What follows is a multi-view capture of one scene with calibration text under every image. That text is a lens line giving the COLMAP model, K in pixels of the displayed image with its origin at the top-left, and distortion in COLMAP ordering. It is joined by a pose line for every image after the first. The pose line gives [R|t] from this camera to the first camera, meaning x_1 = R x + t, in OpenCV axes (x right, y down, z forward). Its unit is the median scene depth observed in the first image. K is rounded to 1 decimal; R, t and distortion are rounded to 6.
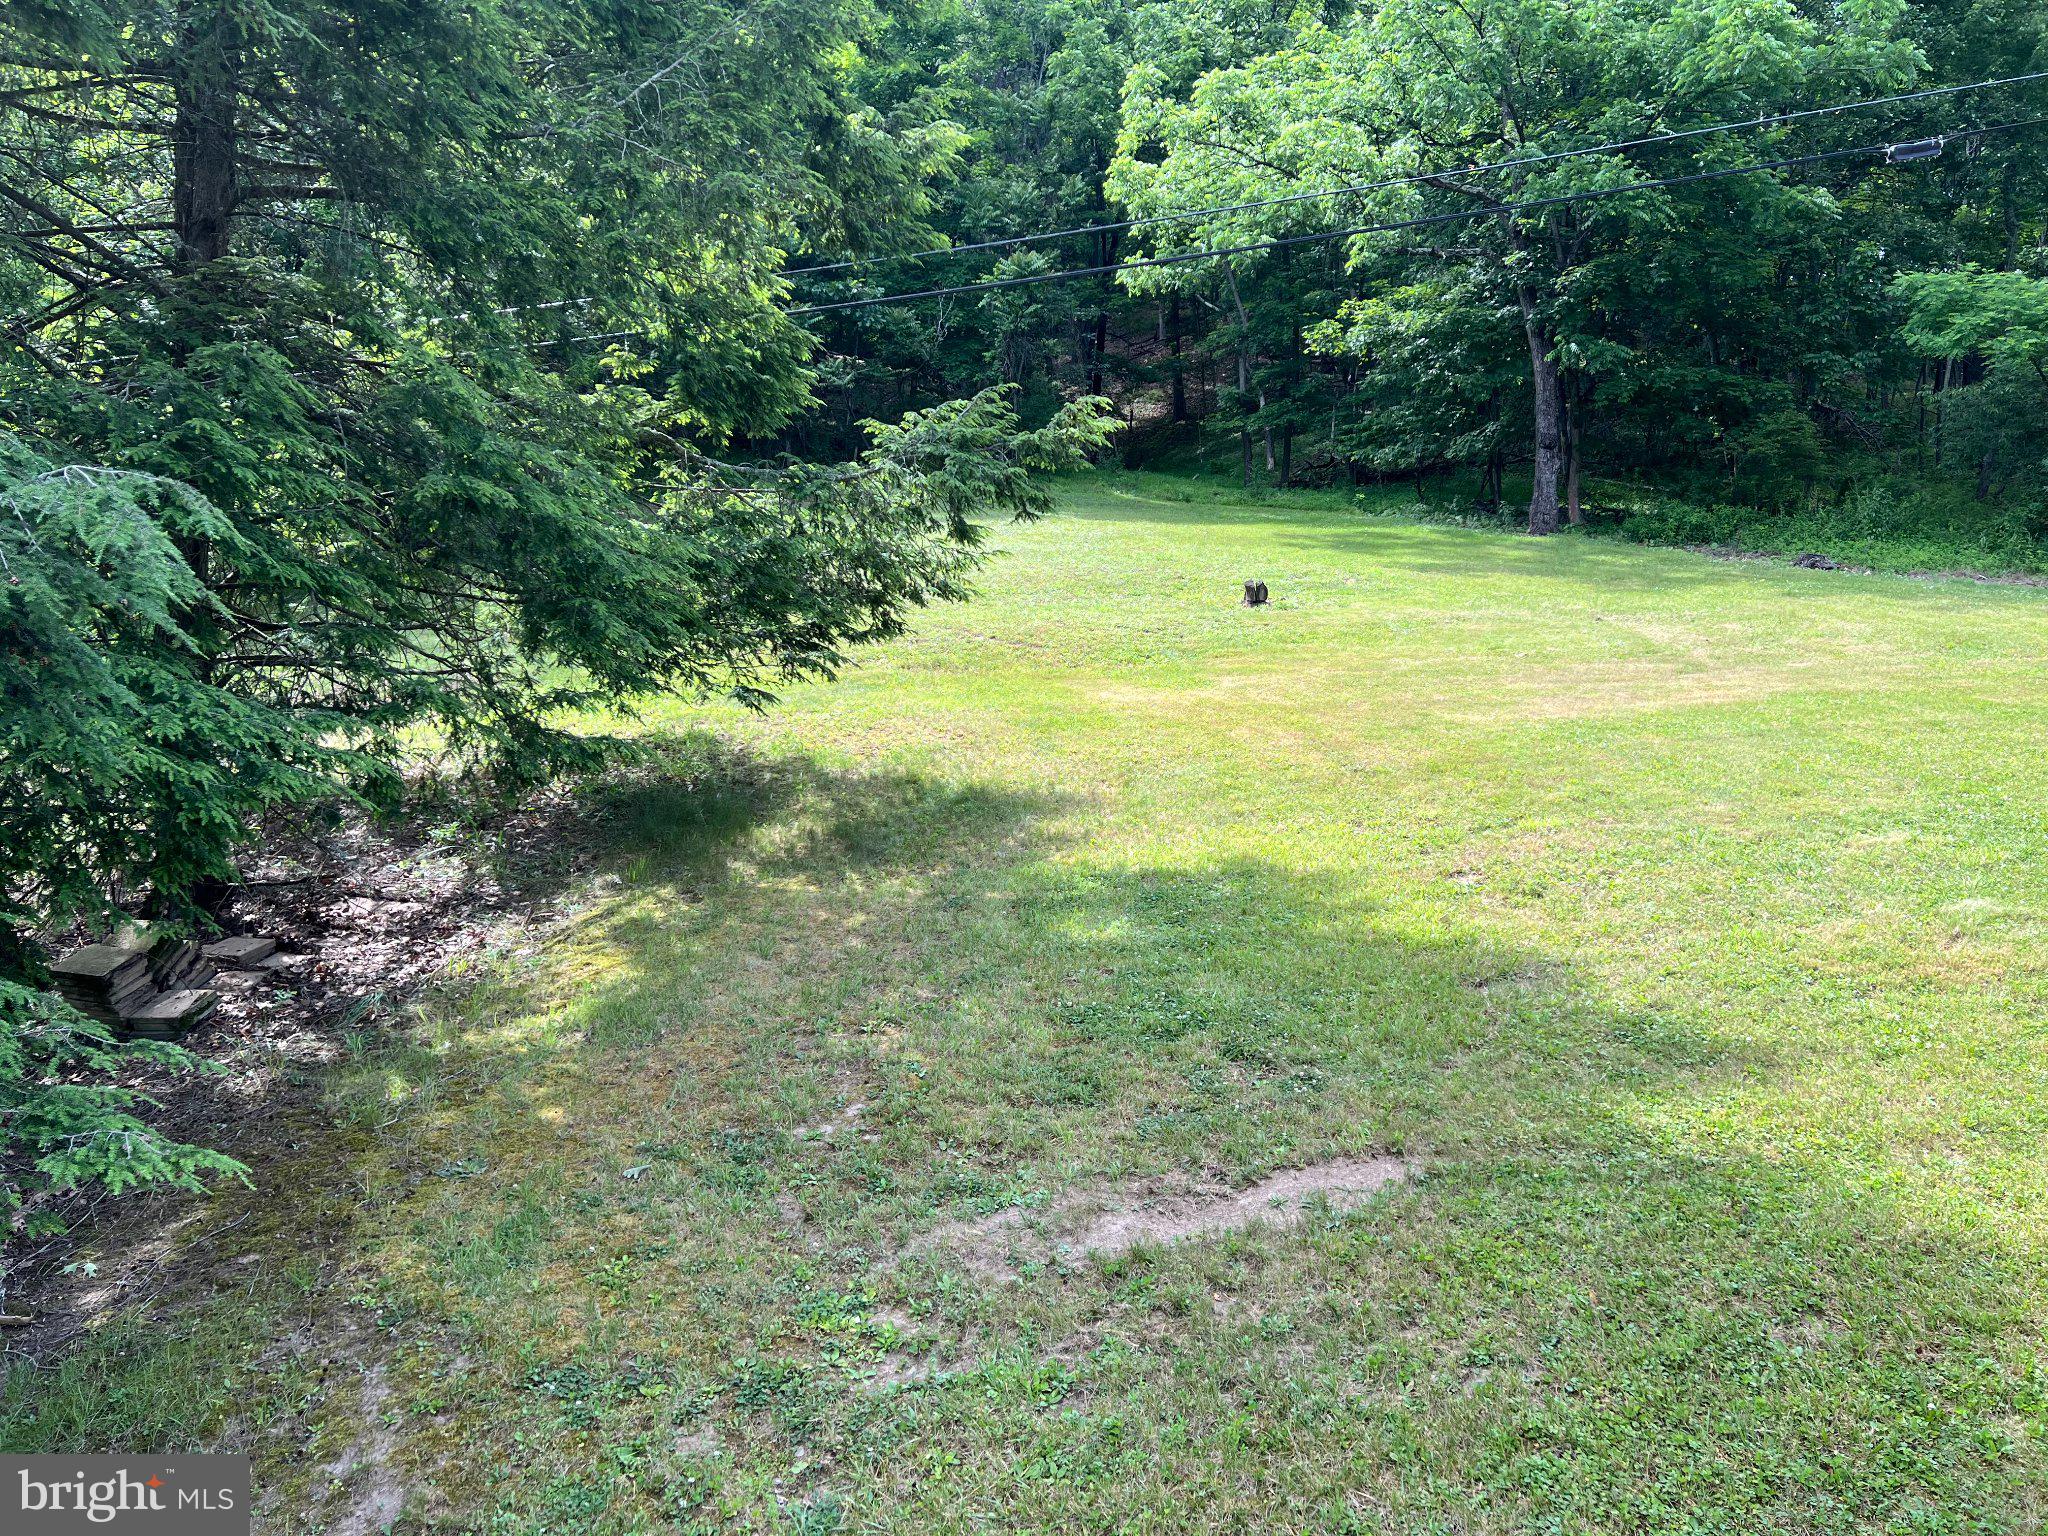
lens RADIAL K [[1562.9, 0, 1016.2], [0, 1562.9, 763.3], [0, 0, 1]] dist [0.076310, -0.075605]
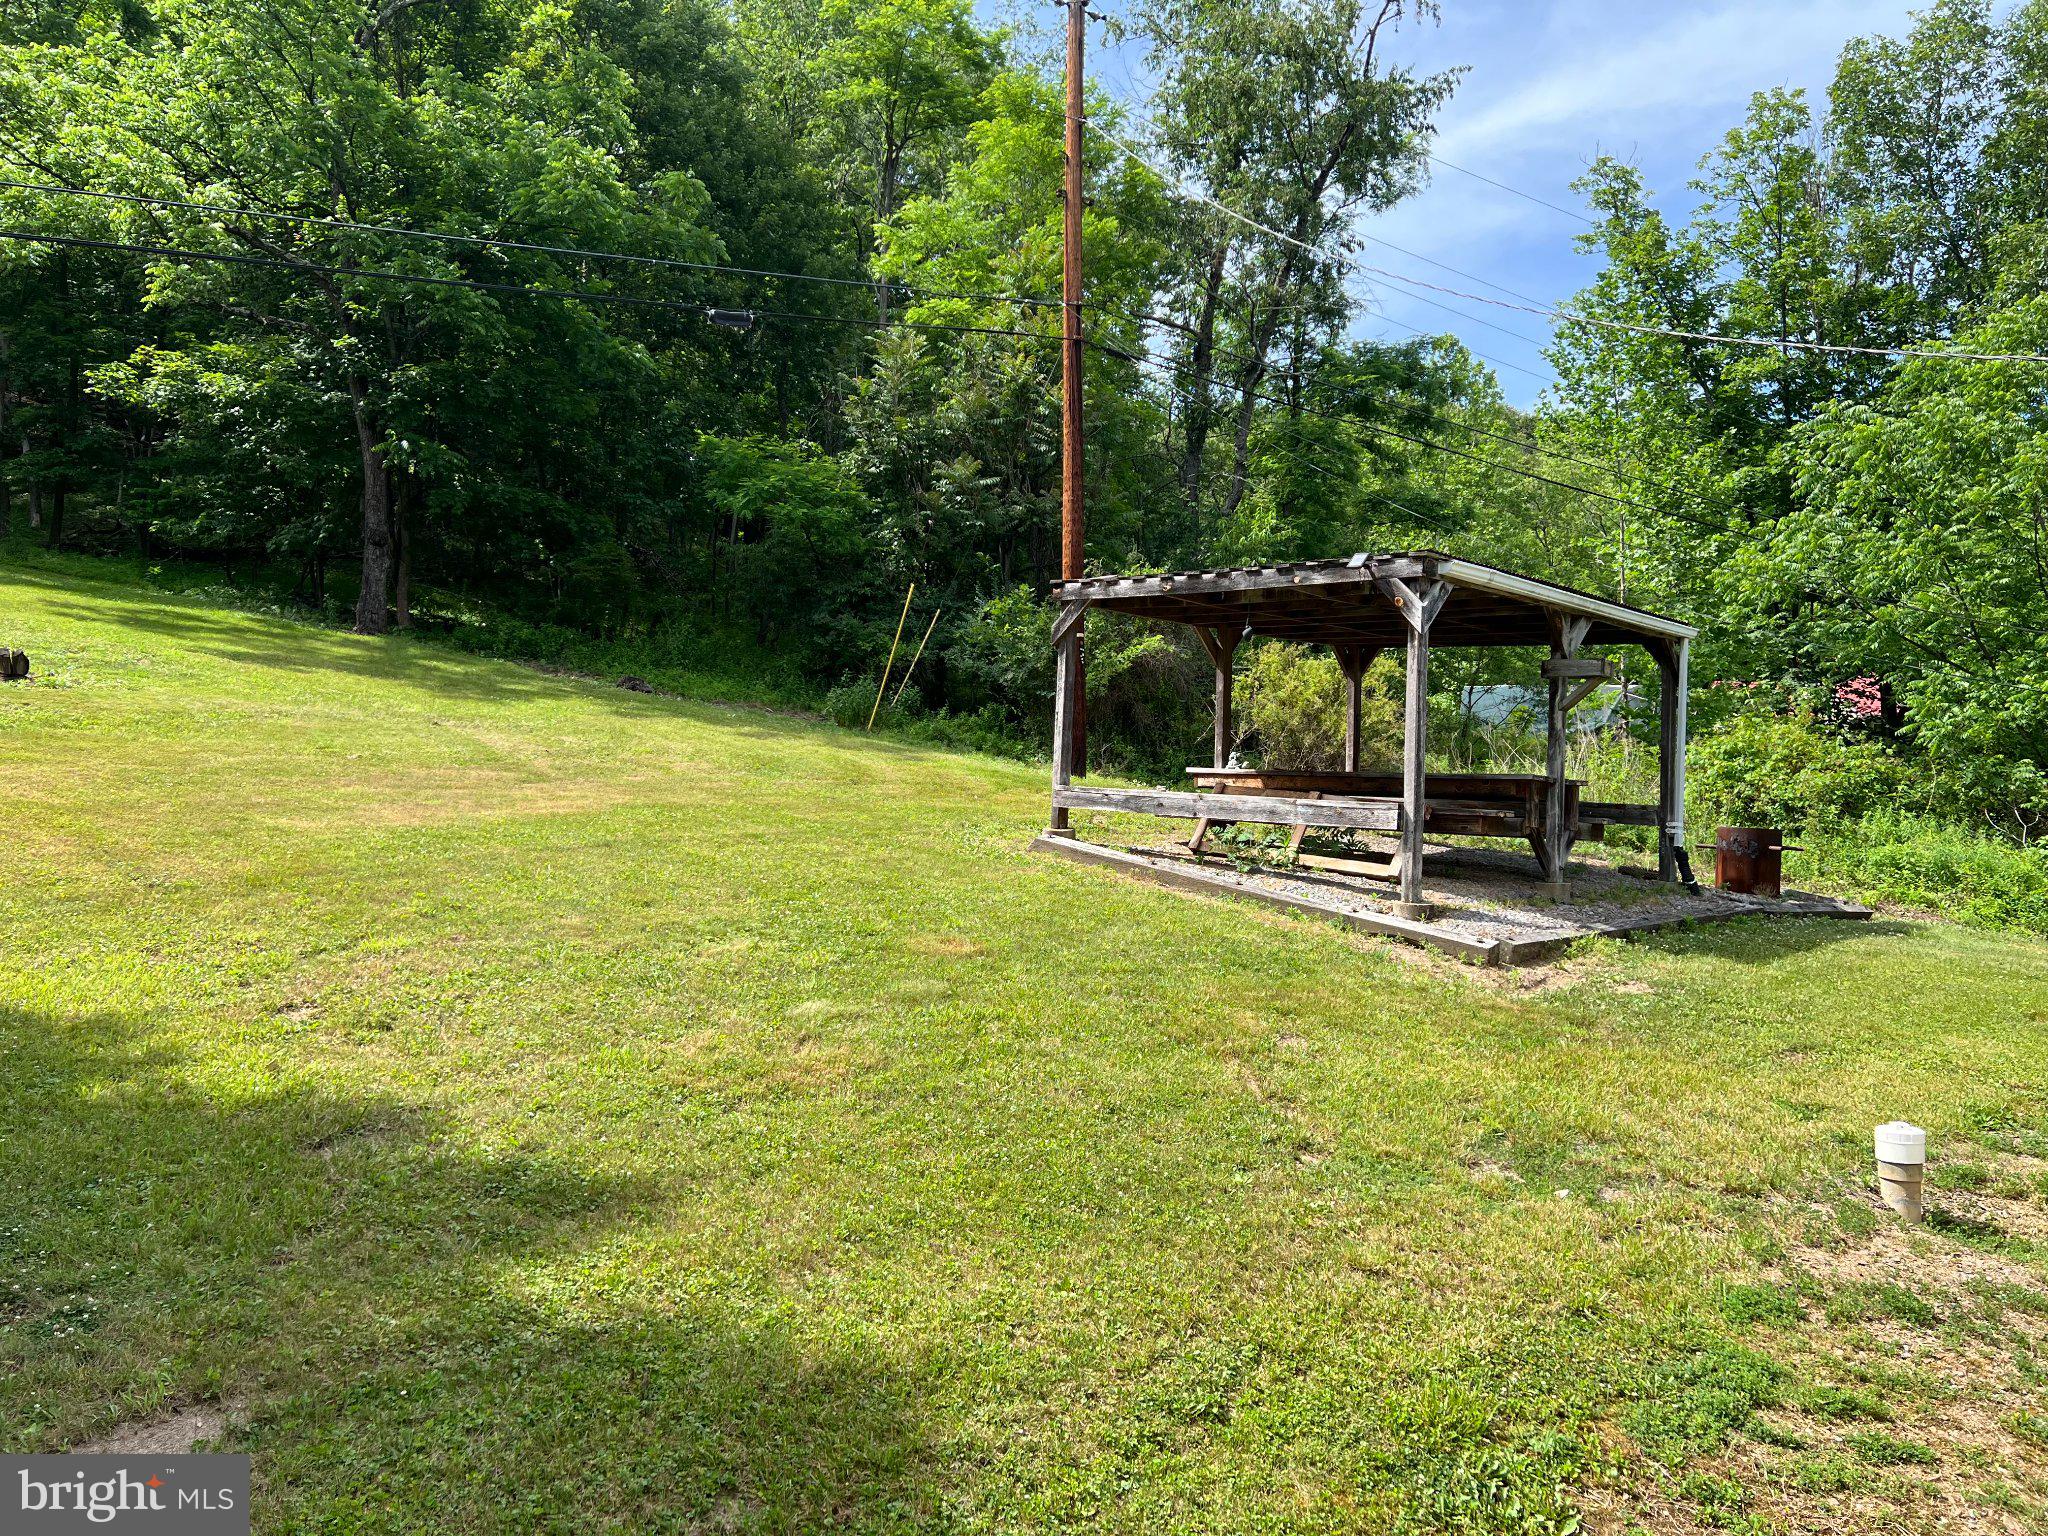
lens RADIAL K [[1547.3, 0, 1024.0], [0, 1547.3, 768.0], [0, 0, 1]] dist [0.054434, -0.059258]
pose [[0.745163, 0.041563, 0.665586, 0.013386], [0.004537, 0.997717, -0.067383, 0.000568], [-0.666867, 0.053232, 0.743273, 0.105059]]
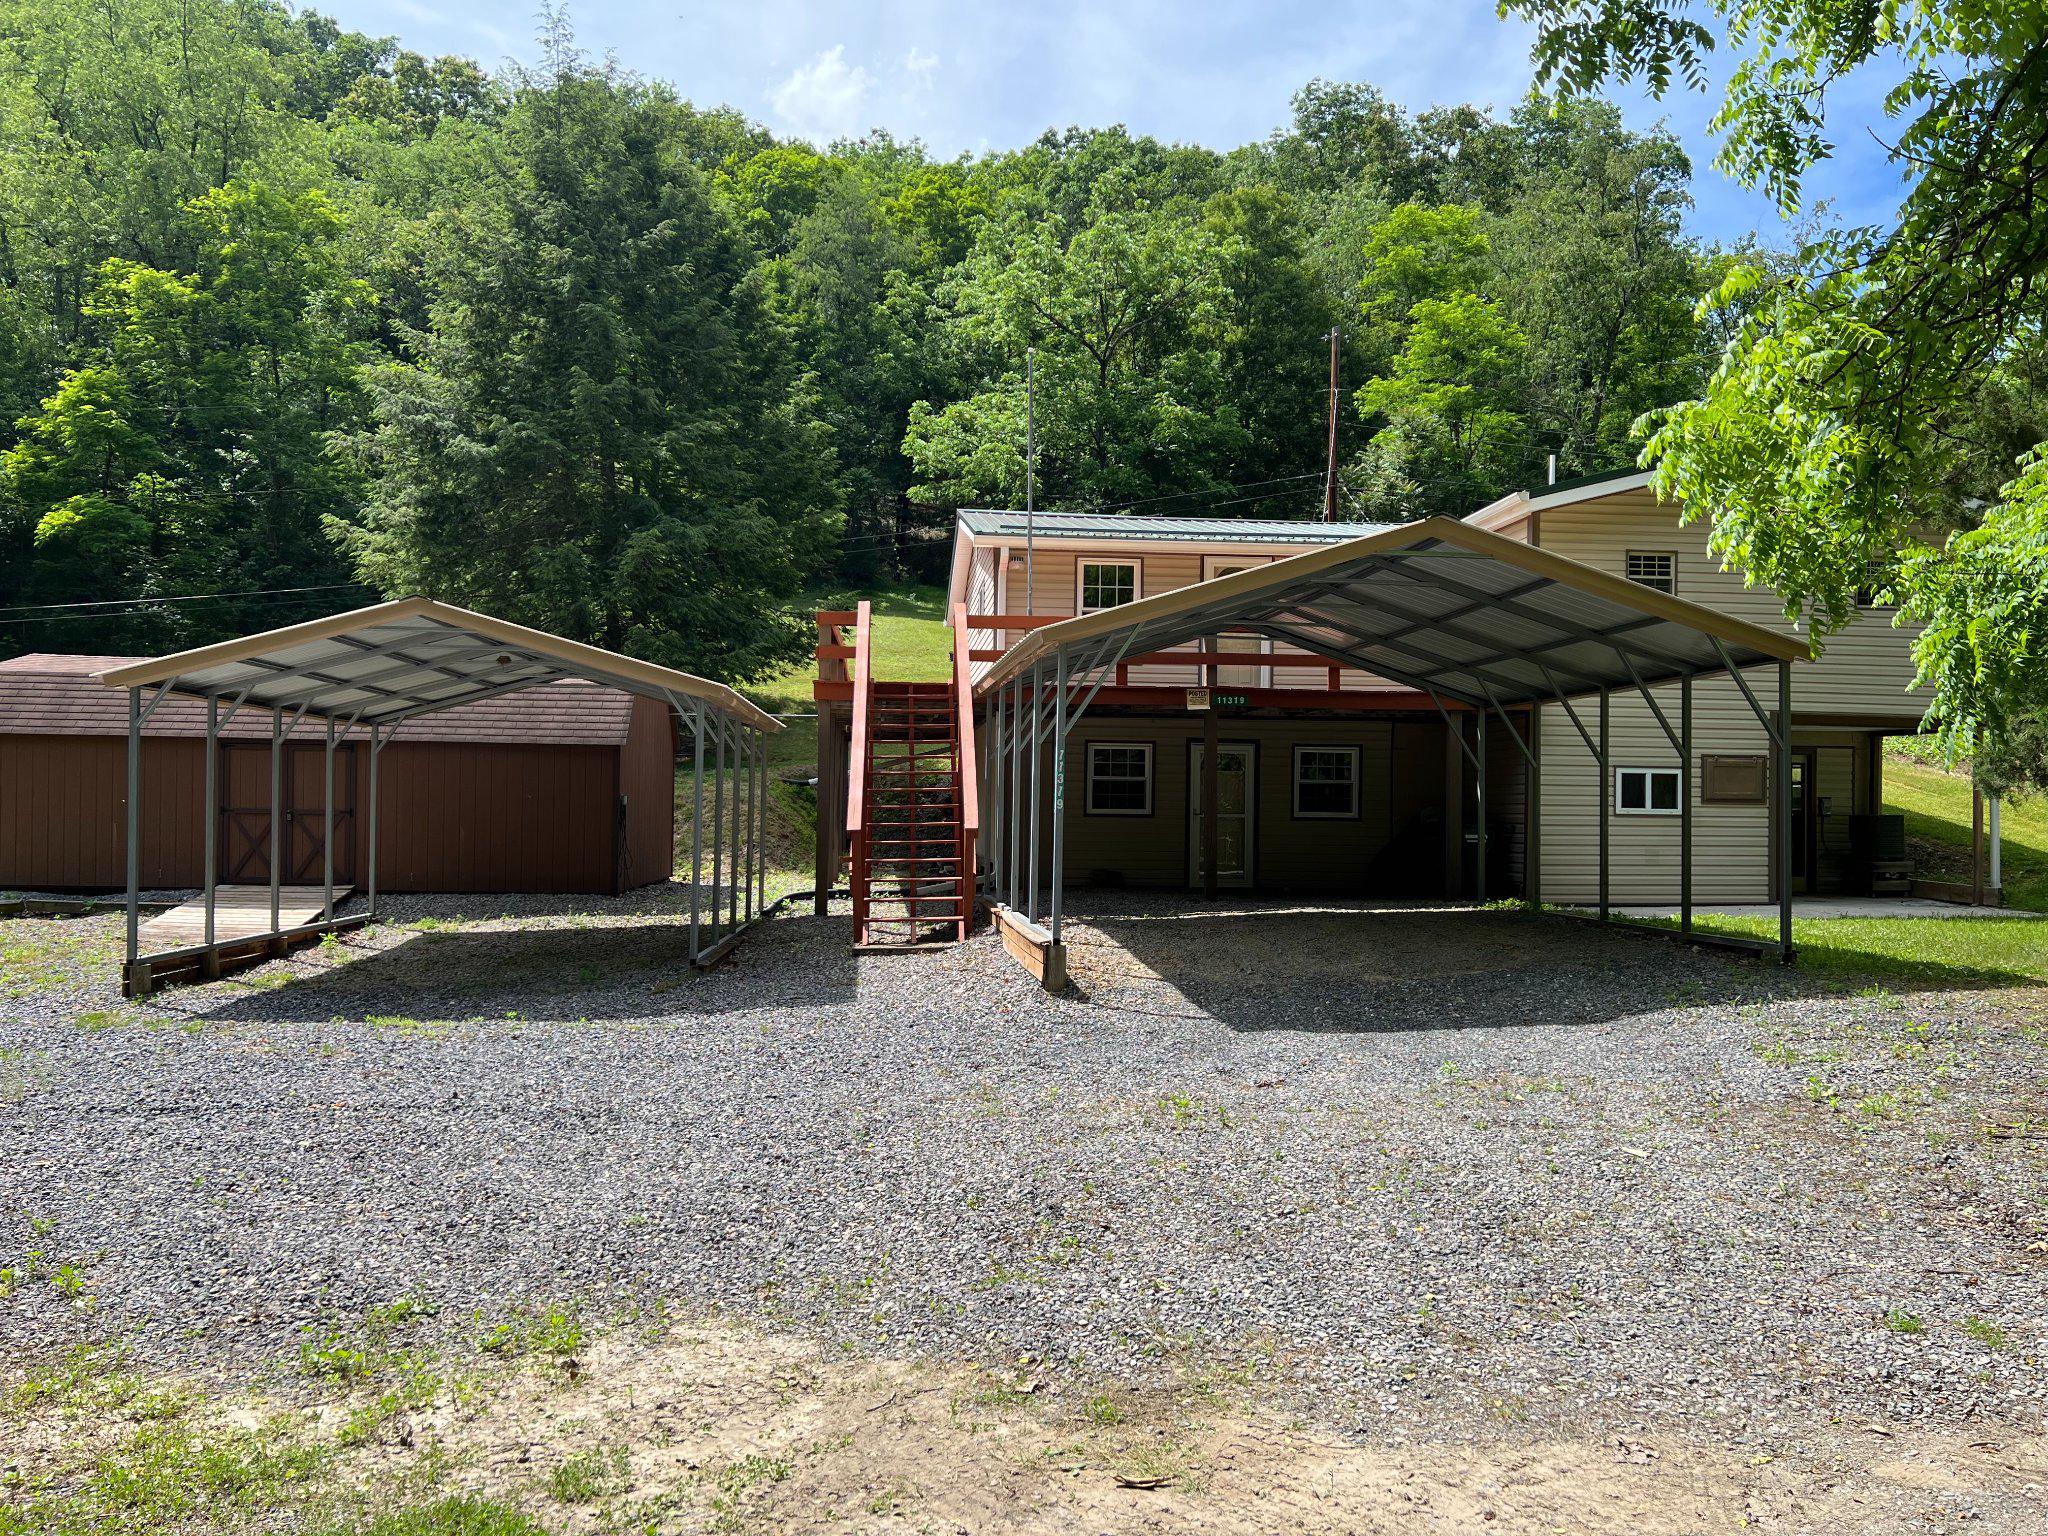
lens RADIAL K [[1547.3, 0, 1024.0], [0, 1547.3, 768.0], [0, 0, 1]] dist [0.054434, -0.059258]
pose [[0.992350, 0.018824, 0.122010, -0.058510], [-0.012980, 0.998738, -0.048511, 0.347197], [-0.122769, 0.046556, 0.991343, -2.618164]]
